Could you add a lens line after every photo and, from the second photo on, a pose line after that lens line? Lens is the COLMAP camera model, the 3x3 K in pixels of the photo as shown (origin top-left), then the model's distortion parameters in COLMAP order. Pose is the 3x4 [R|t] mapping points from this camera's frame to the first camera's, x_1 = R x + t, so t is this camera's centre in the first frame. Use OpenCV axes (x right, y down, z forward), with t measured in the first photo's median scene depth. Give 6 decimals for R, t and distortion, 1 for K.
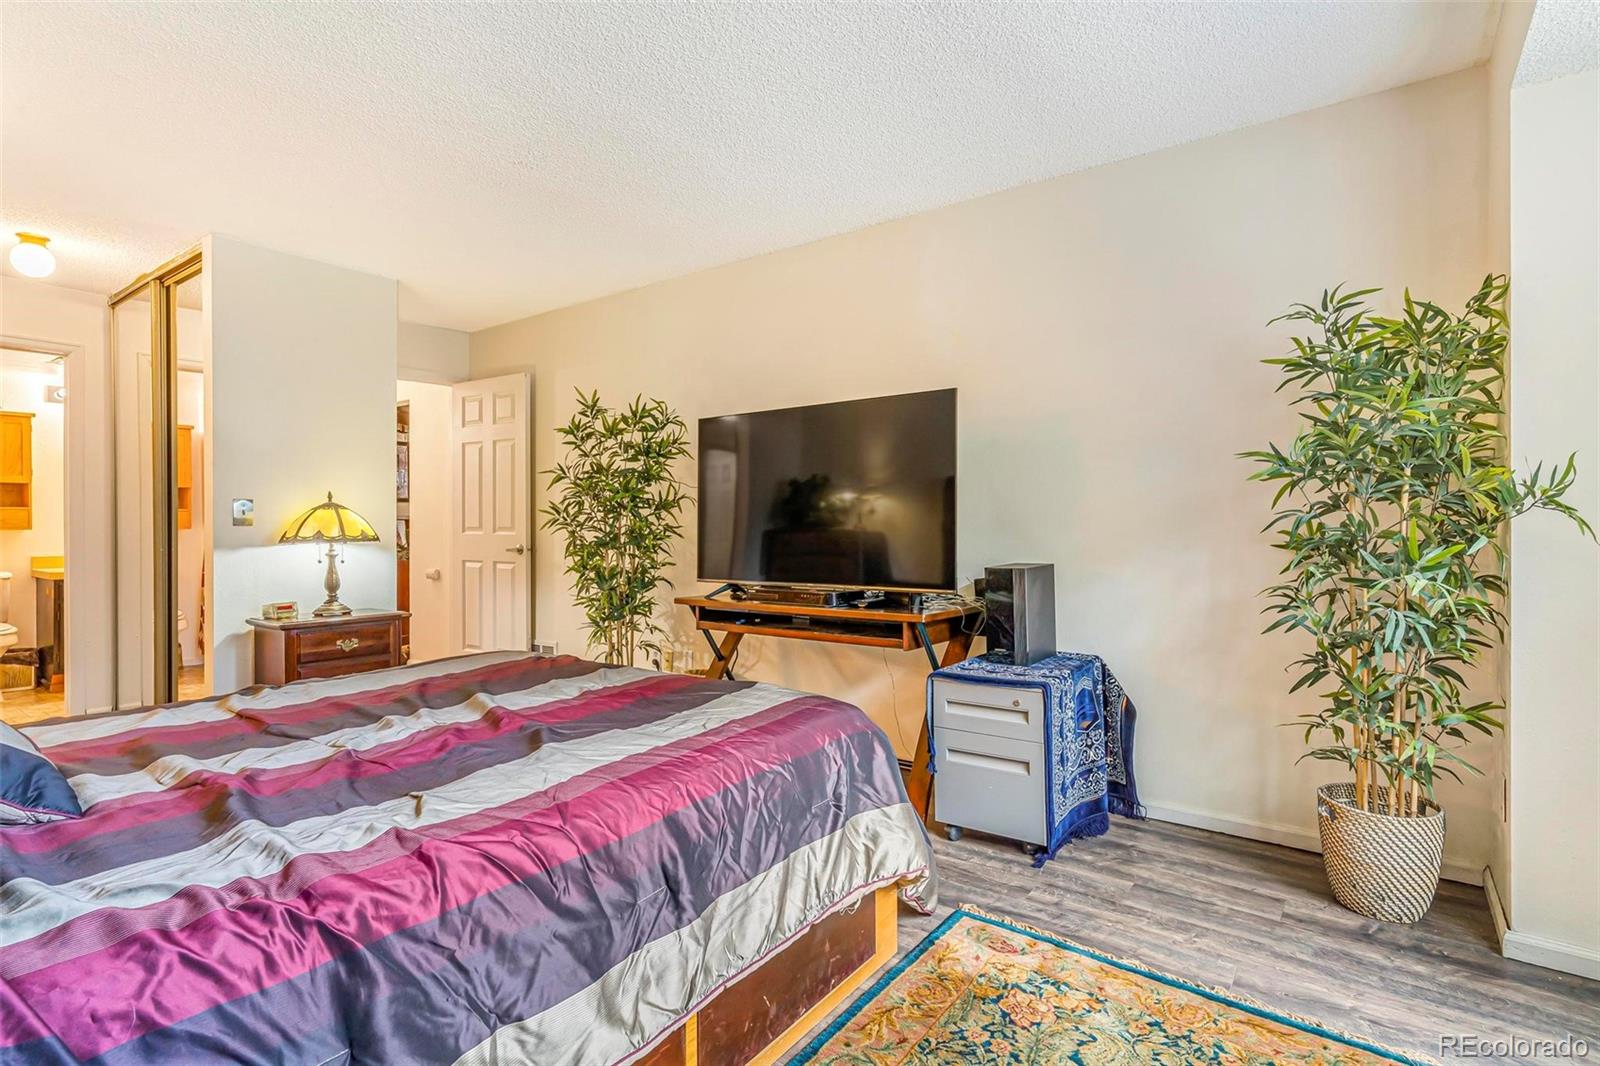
lens RADIAL K [[790.8, 0, 800.0], [0, 790.8, 533.0], [0, 0, 1]] dist [0.001369, 0.000262]
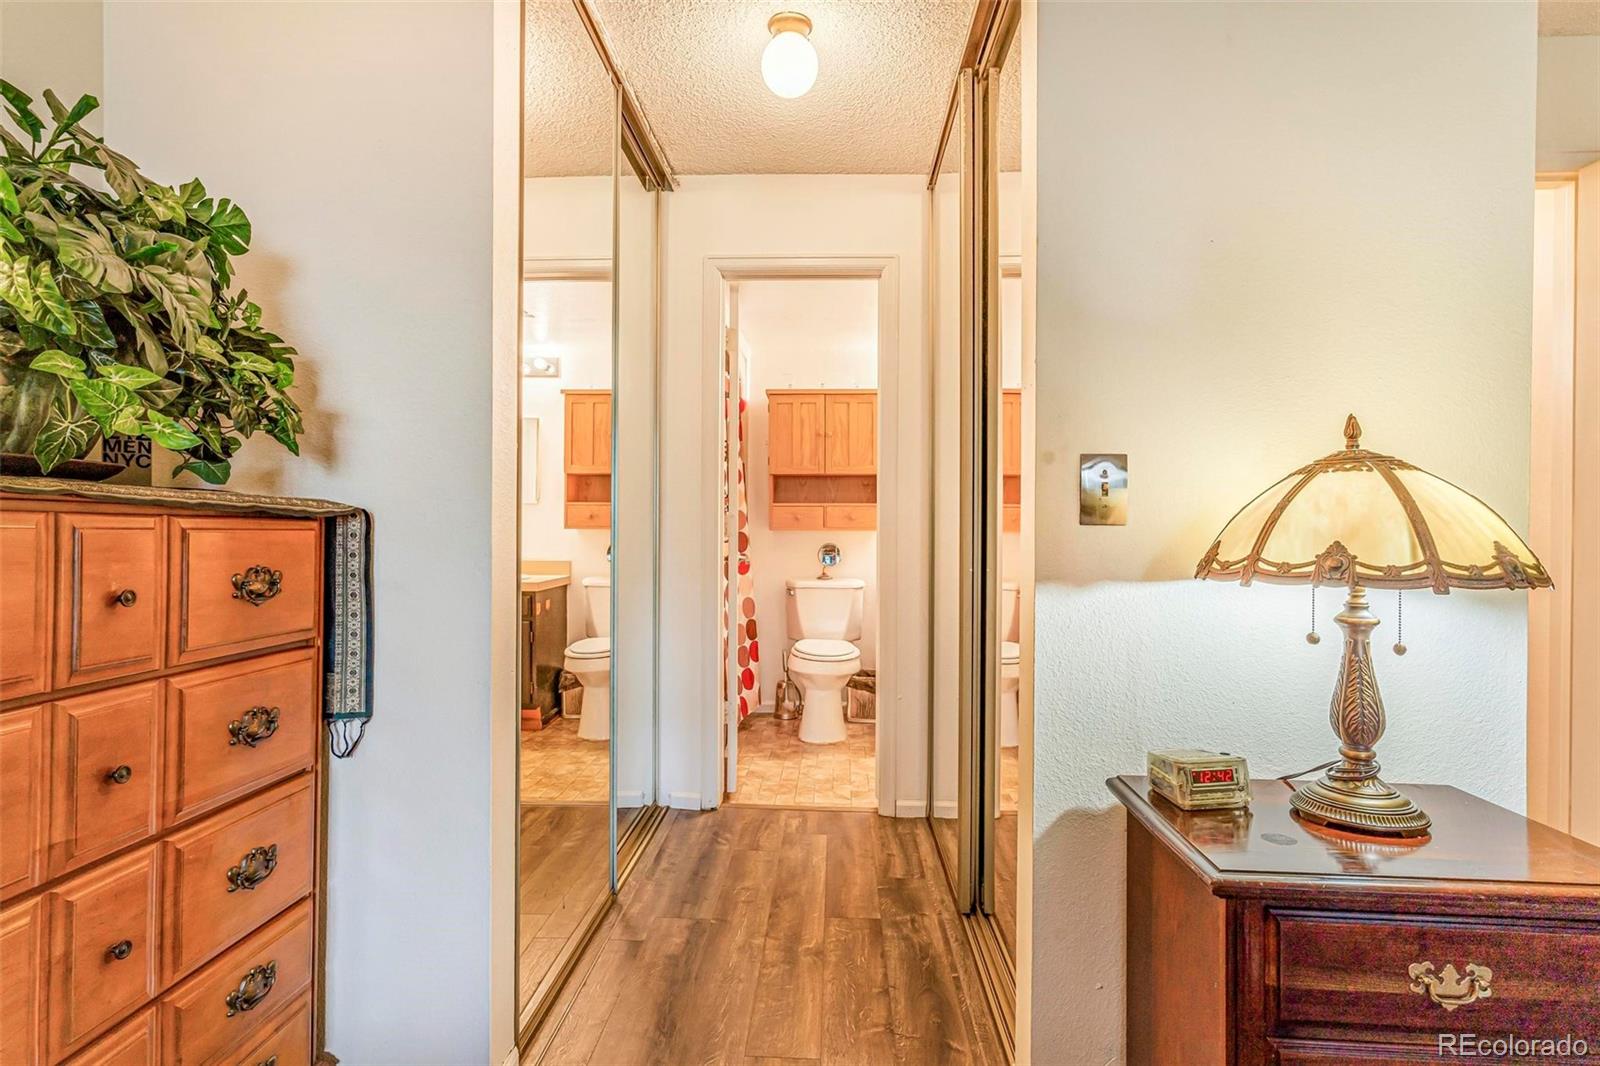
lens RADIAL K [[778.5, 0, 800.0], [0, 778.5, 533.0], [0, 0, 1]] dist [0.000161, 0.000135]
pose [[0.555572, 0.009370, -0.831416, -0.466972], [-0.014281, 0.999897, 0.001726, -0.004070], [0.831346, 0.010914, 0.555648, 0.661353]]
